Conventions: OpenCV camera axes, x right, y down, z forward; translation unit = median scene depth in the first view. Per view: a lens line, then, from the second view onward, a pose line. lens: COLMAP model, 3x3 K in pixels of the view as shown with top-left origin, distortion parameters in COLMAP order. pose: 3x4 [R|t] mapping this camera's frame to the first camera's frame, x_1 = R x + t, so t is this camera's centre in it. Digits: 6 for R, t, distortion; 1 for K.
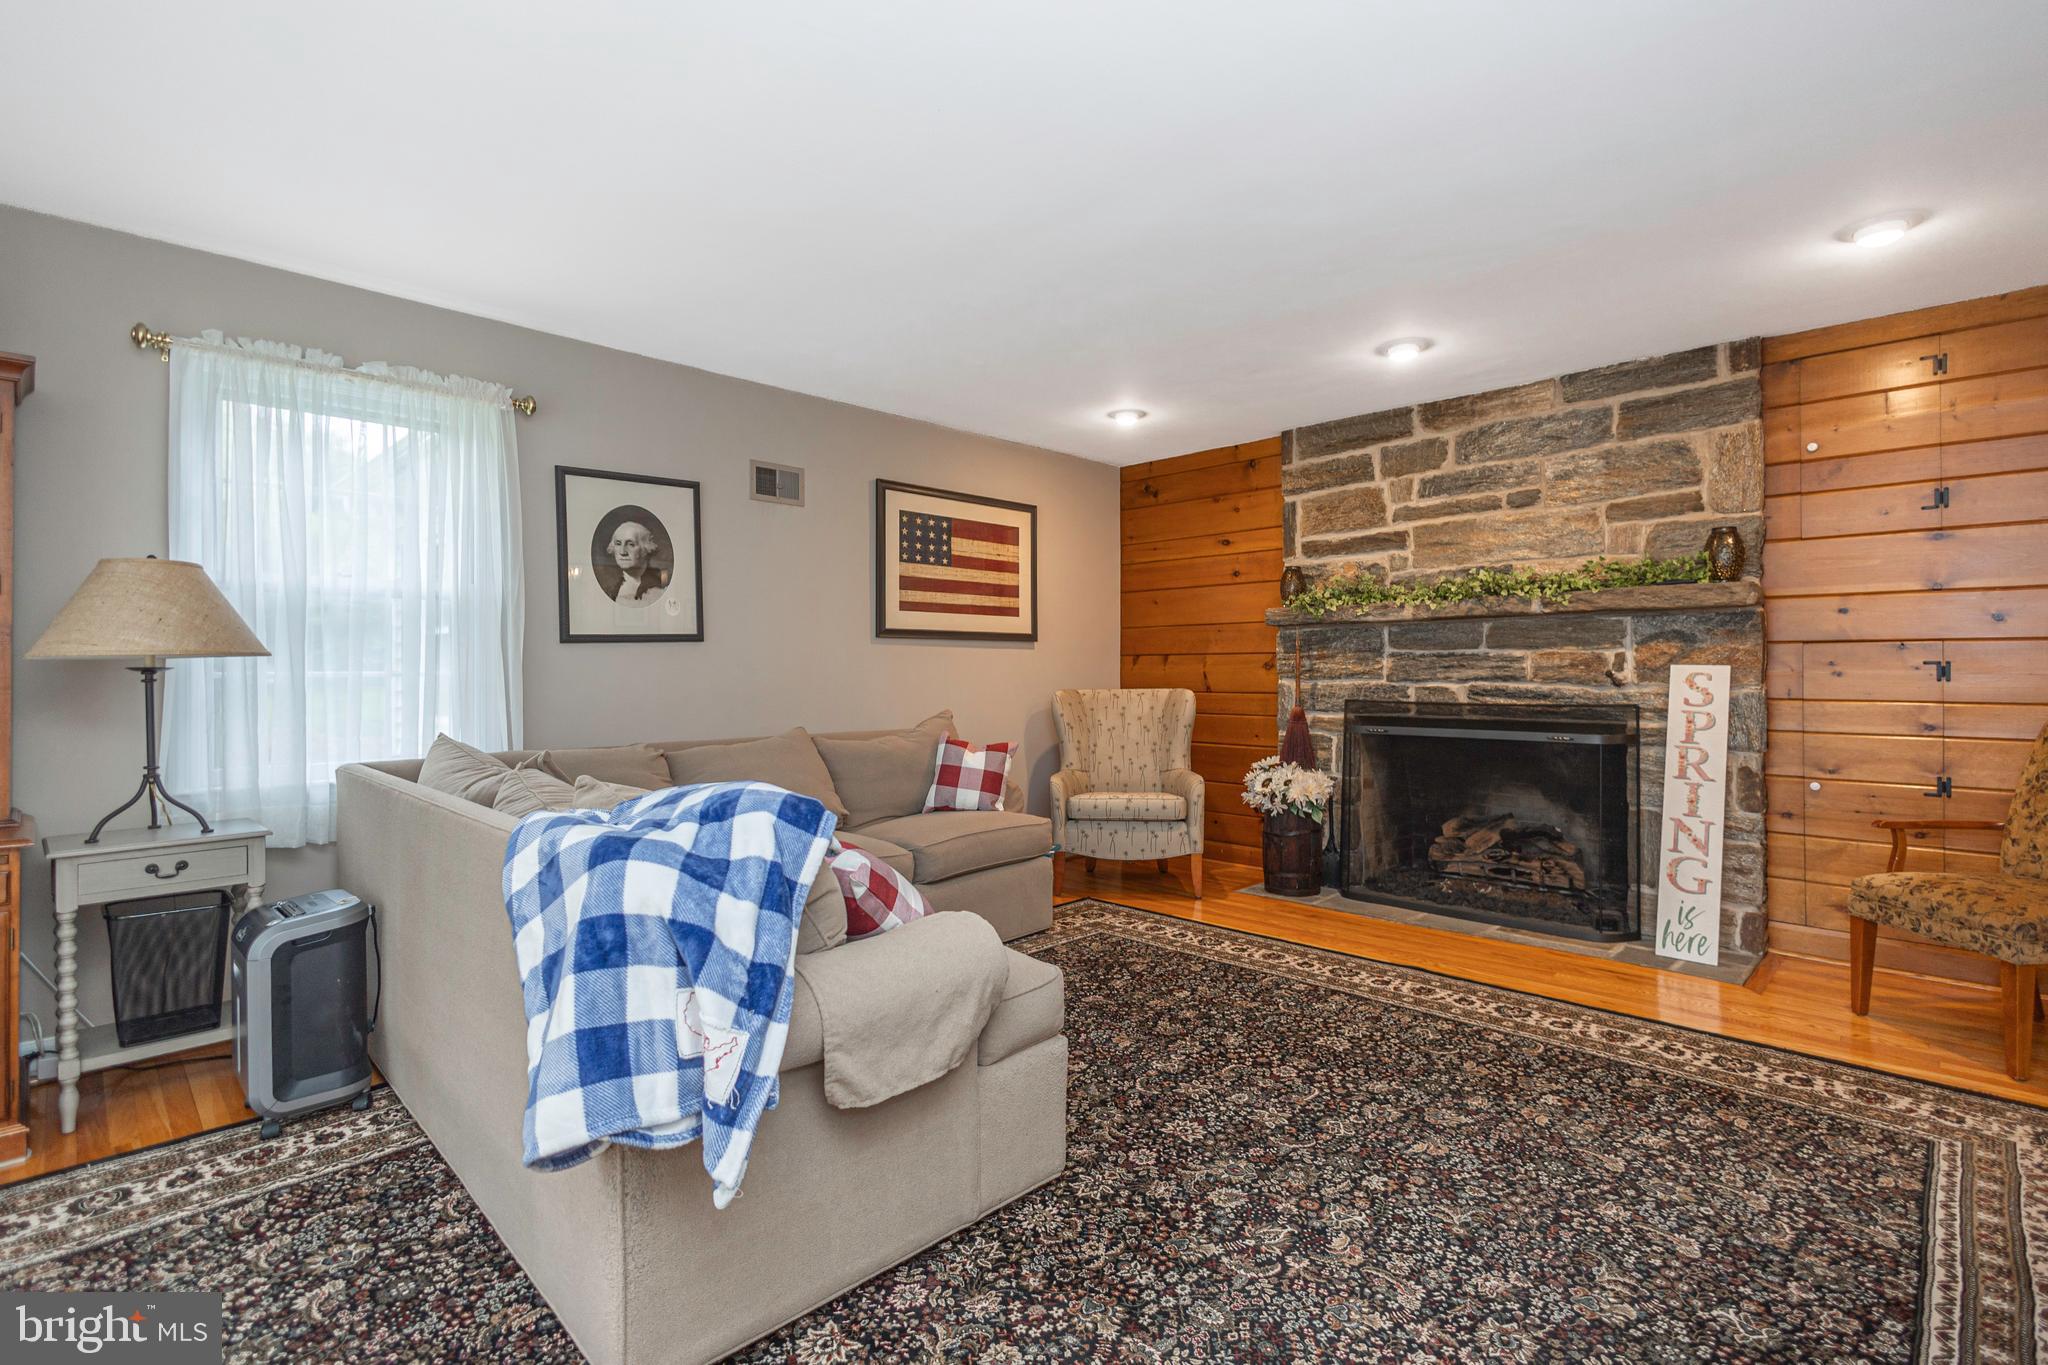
lens RADIAL K [[938.5, 0, 1026.9], [0, 938.5, 672.9], [0, 0, 1]] dist [0.006121, -0.000363]
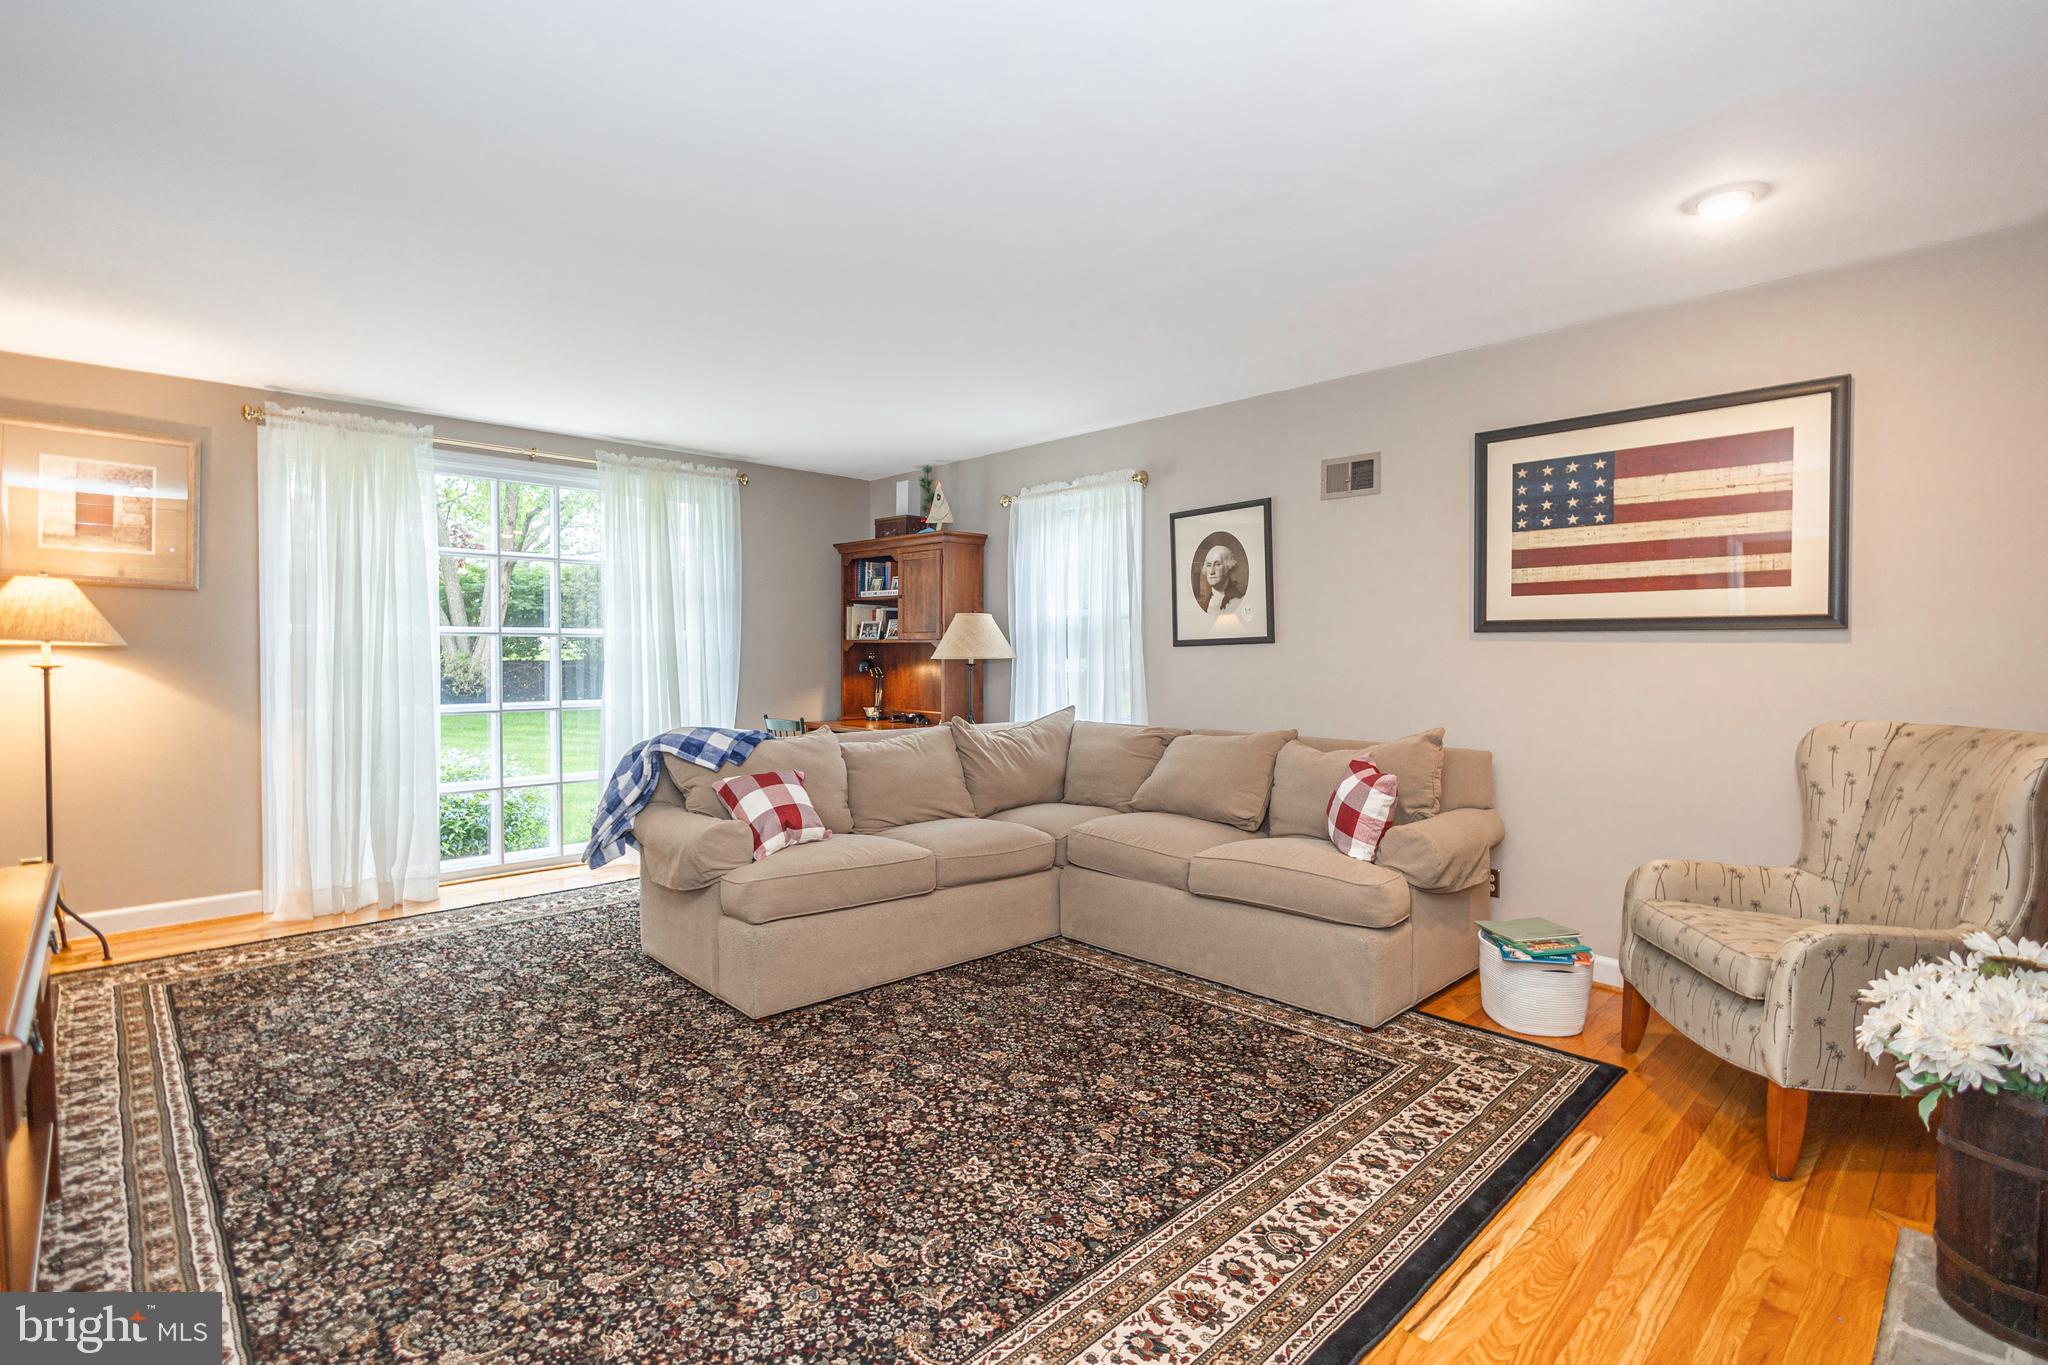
lens RADIAL K [[962.7, 0, 1035.0], [0, 962.7, 669.9], [0, 0, 1]] dist [0.007080, -0.000936]
pose [[-0.016021, 0.025758, -0.999540, 0.856808], [-0.003403, 0.999661, 0.025816, -0.033312], [0.999866, 0.003815, -0.015928, 0.815812]]
